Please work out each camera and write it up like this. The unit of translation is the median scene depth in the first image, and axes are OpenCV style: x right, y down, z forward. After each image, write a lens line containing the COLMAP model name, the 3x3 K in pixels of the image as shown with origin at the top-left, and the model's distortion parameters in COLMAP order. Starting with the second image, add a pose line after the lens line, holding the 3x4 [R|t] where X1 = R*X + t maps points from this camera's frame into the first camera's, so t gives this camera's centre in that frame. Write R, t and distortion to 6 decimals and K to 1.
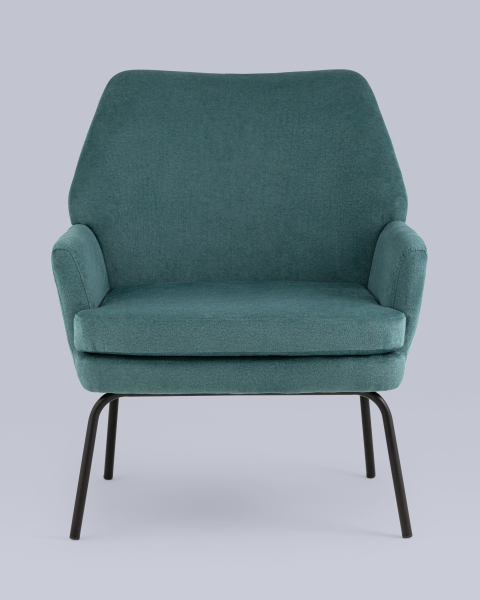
lens RADIAL K [[2206.6, 0, 240.0], [0, 2206.6, 300.0], [0, 0, 1]] dist [-0.232321, 1.303956]
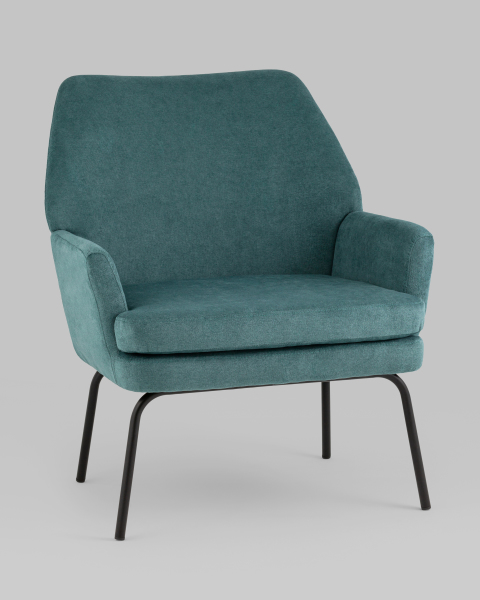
lens RADIAL K [[2206.6, 0, 240.0], [0, 2206.6, 300.0], [0, 0, 1]] dist [-0.232321, 1.303956]
pose [[0.956445, -0.060124, 0.285652, -0.278360], [0.060453, 0.998142, 0.007677, -0.005088], [-0.285583, 0.009926, 0.958303, 0.012229]]
